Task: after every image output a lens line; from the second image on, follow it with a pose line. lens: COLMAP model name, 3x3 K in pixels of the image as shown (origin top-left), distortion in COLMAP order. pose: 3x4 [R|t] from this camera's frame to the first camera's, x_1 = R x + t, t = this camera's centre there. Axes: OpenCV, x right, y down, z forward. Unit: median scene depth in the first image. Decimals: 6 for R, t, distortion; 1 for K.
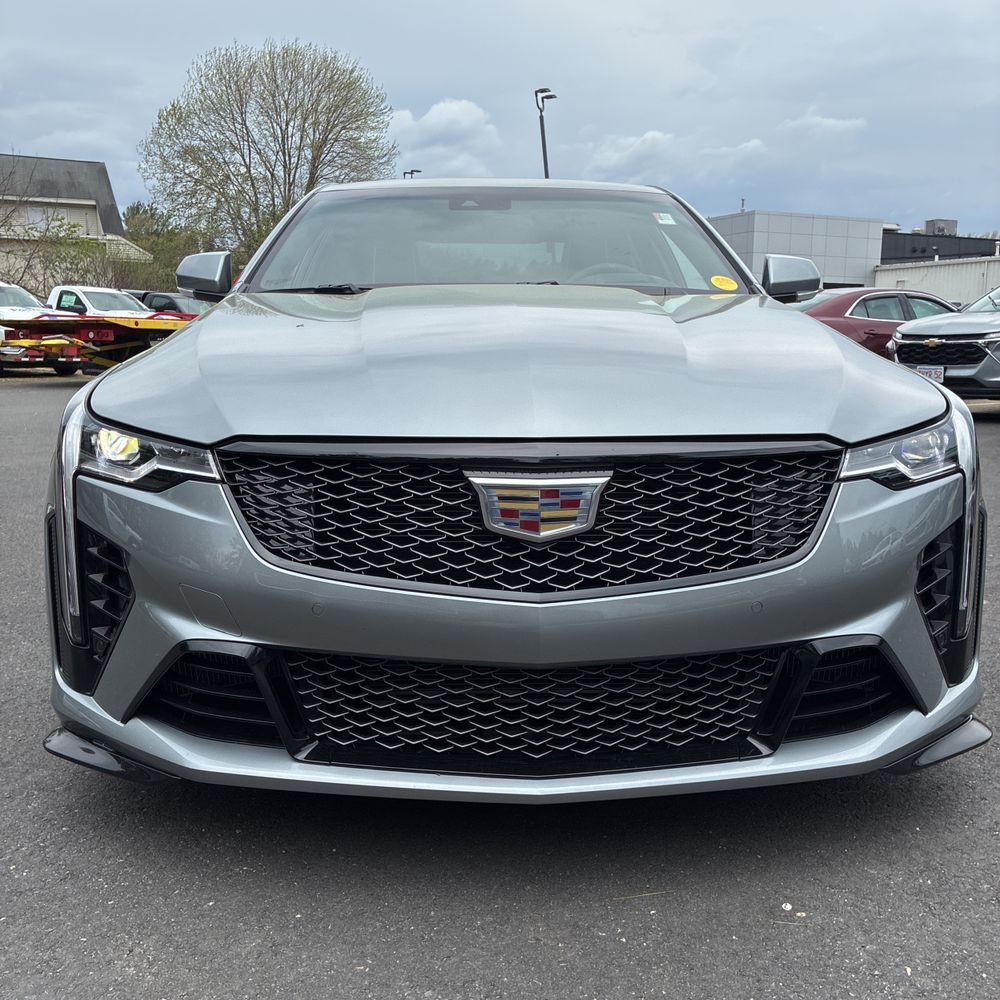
lens RADIAL K [[1015.0, 0, 506.9], [0, 1015.0, 523.2], [0, 0, 1]] dist [0.013741, 0.000000]
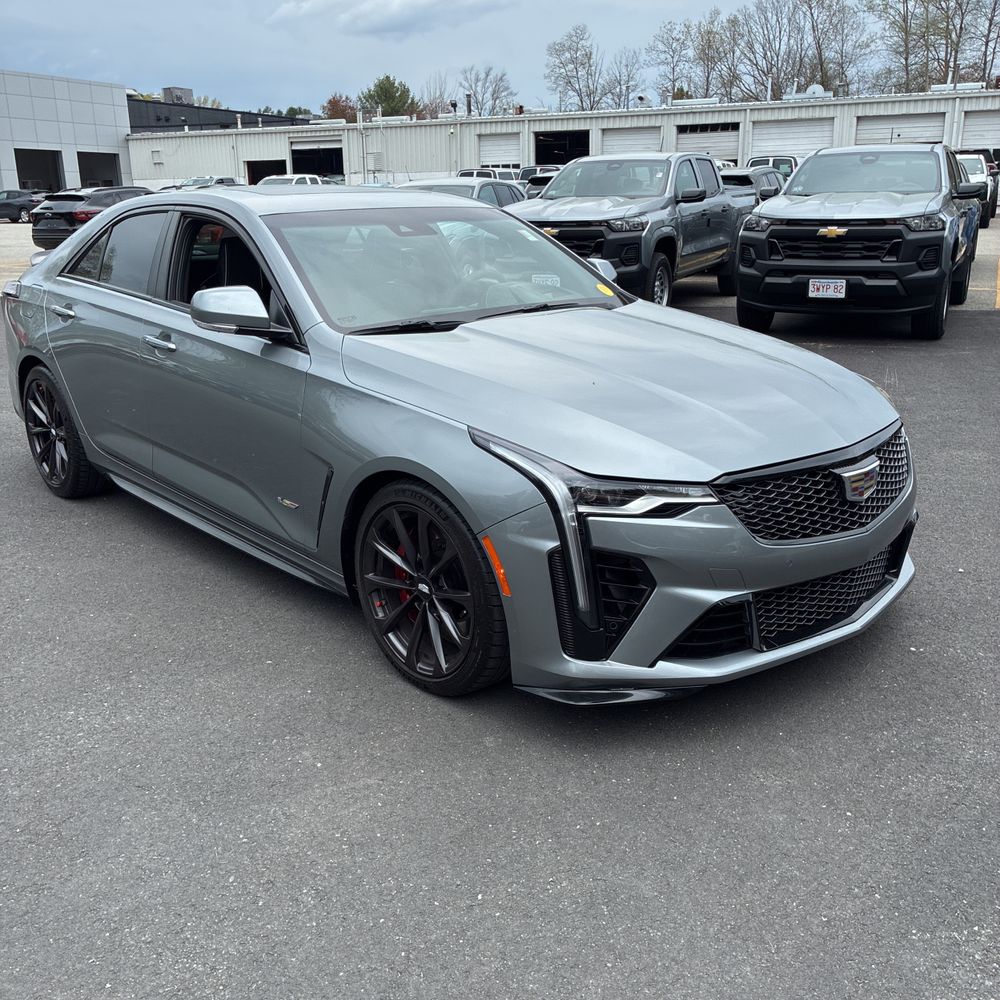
lens RADIAL K [[1015.0, 0, 498.0], [0, 1015.0, 510.9], [0, 0, 1]] dist [0.013741, 0.000000]
pose [[0.756401, -0.206731, 0.620581, -0.158444], [0.132157, 0.977477, 0.164542, -0.034798], [-0.640619, -0.042446, 0.766685, -0.002260]]
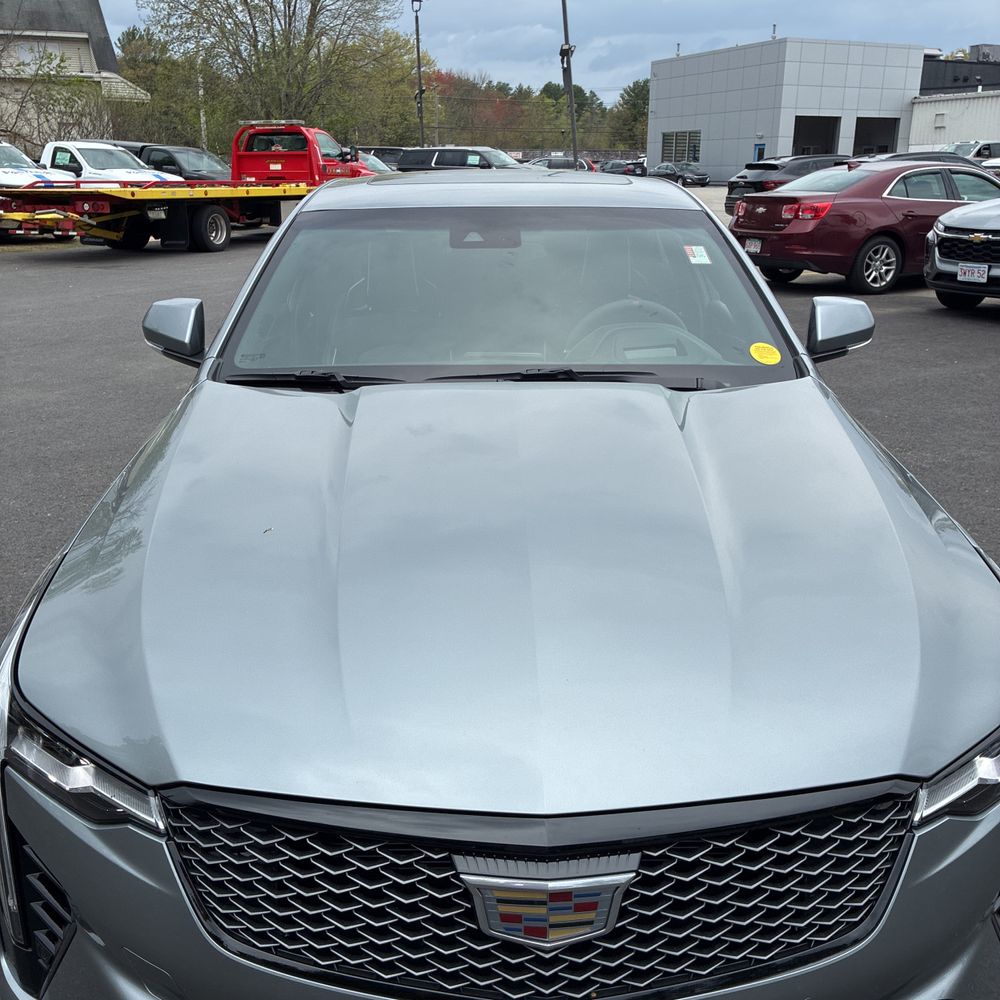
lens RADIAL K [[1015.0, 0, 496.5], [0, 1015.0, 499.7], [0, 0, 1]] dist [0.013741, 0.000000]
pose [[0.999720, 0.002717, -0.023490, 0.000887], [0.000535, 0.990524, 0.137336, -0.043153], [0.023640, -0.137310, 0.990246, 0.021981]]
